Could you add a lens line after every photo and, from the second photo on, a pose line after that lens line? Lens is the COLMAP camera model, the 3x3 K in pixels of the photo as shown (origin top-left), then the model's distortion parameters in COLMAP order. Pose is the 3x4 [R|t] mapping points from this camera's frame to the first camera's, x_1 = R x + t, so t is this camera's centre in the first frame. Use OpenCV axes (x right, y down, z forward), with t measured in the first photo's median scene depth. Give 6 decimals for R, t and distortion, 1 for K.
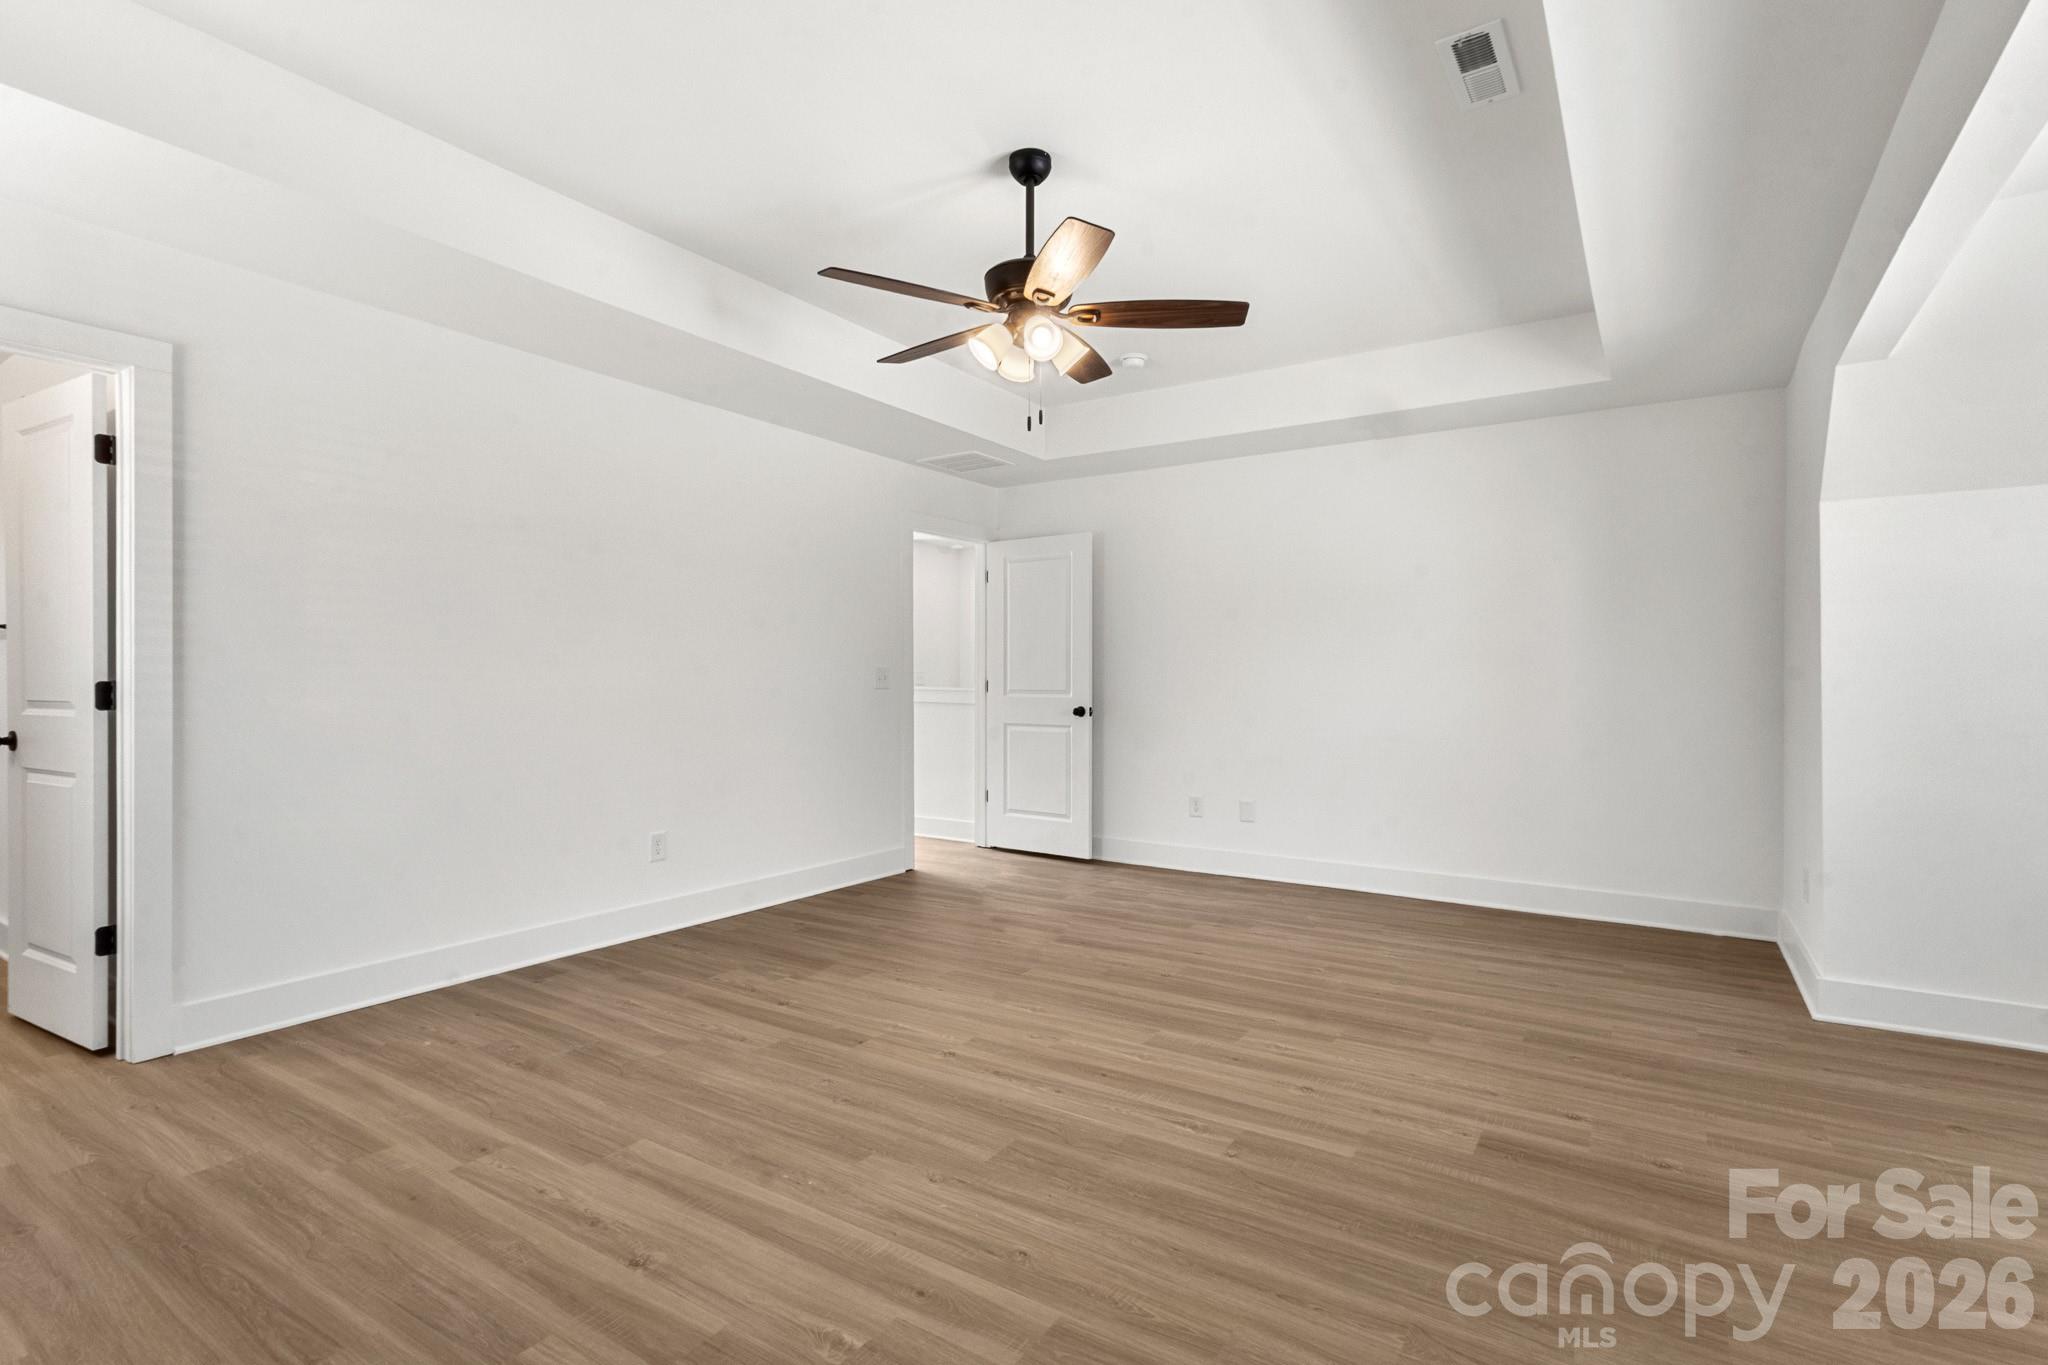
lens RADIAL K [[958.8, 0, 1031.2], [0, 958.8, 682.1], [0, 0, 1]] dist [0.000189, 0.001456]
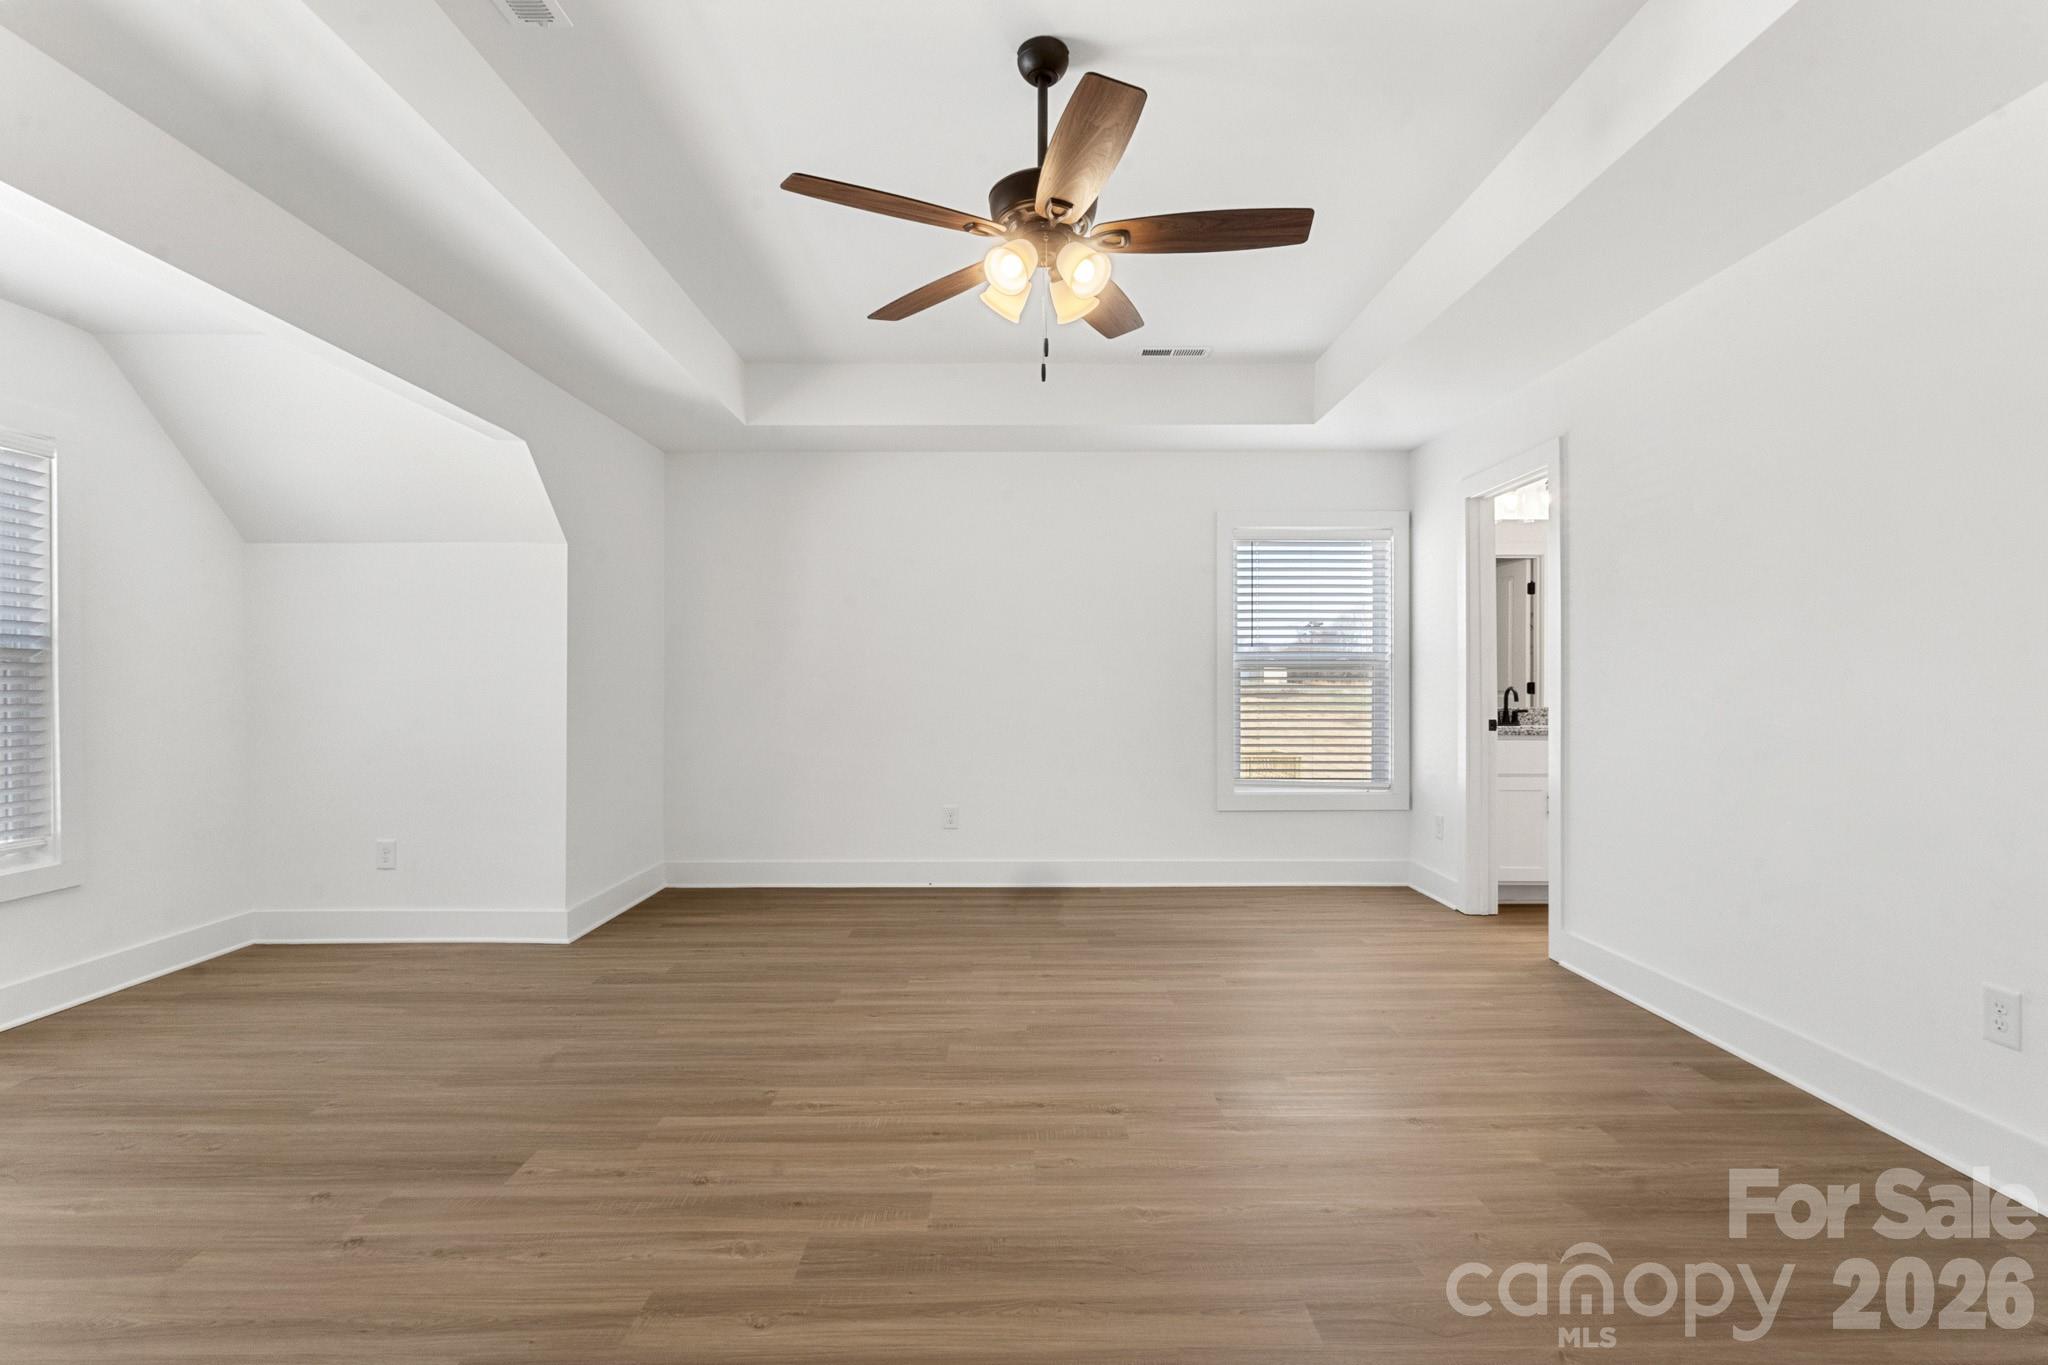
lens RADIAL K [[958.8, 0, 1017.3], [0, 958.8, 682.1], [0, 0, 1]] dist [0.000189, 0.001456]
pose [[-0.837615, -0.004401, -0.546243, 0.472506], [-0.001771, 0.999984, -0.005340, 0.001713], [0.546257, -0.003505, -0.837610, 1.699301]]
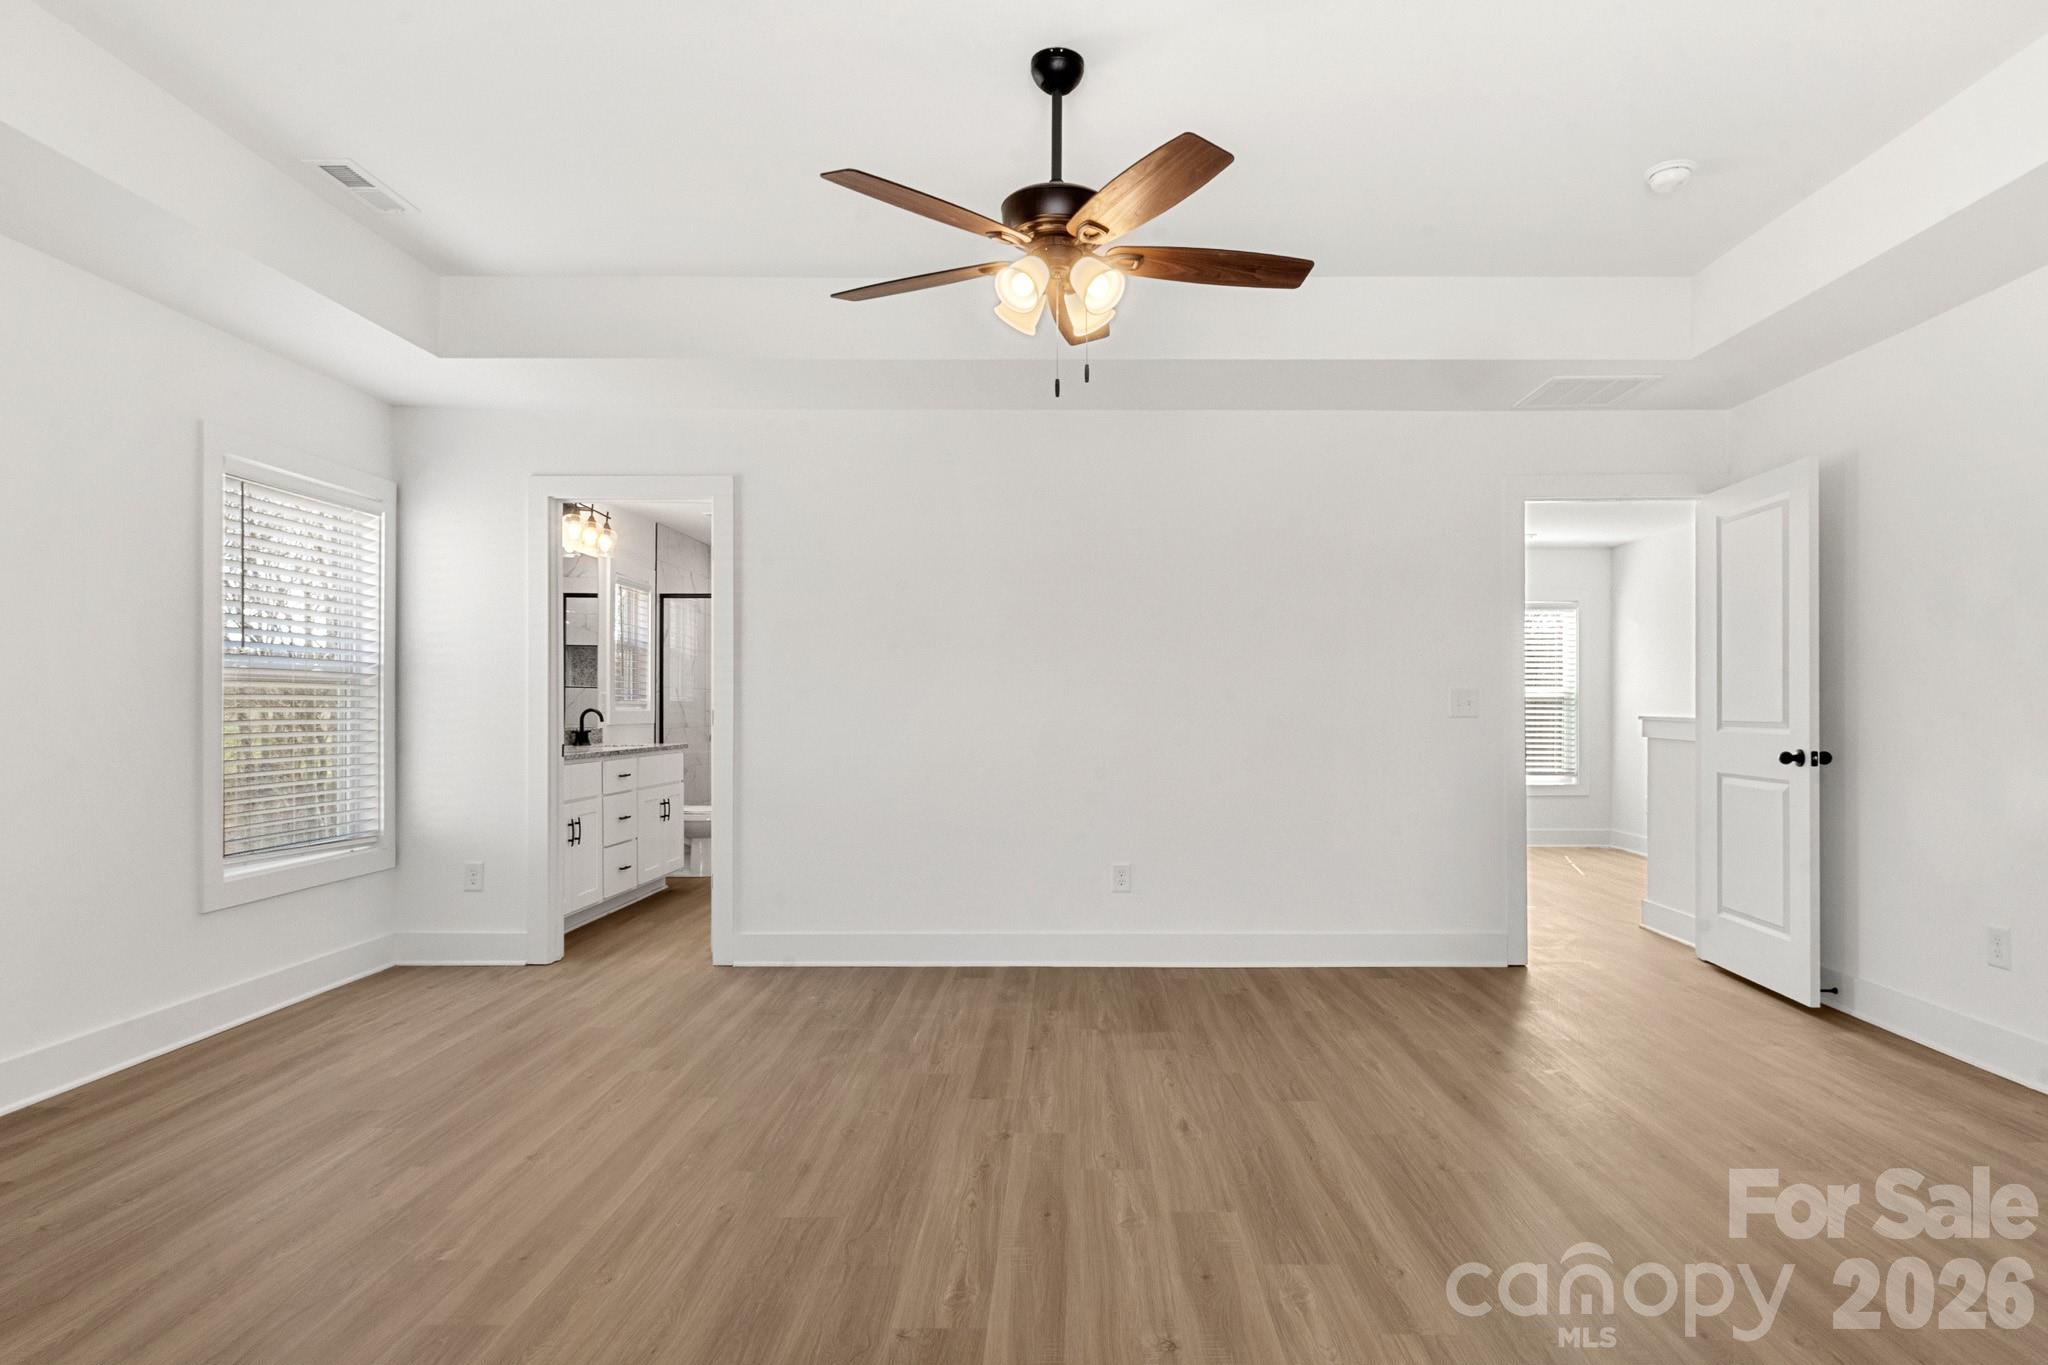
lens RADIAL K [[1127.5, 0, 1095.2], [0, 1127.5, 710.1], [0, 0, 1]] dist [-0.002968, -0.001113]
pose [[0.558084, -0.000371, -0.829784, 0.815413], [-0.000146, 1.000000, -0.000545, 0.002646], [0.829784, 0.000425, 0.558084, 0.502143]]
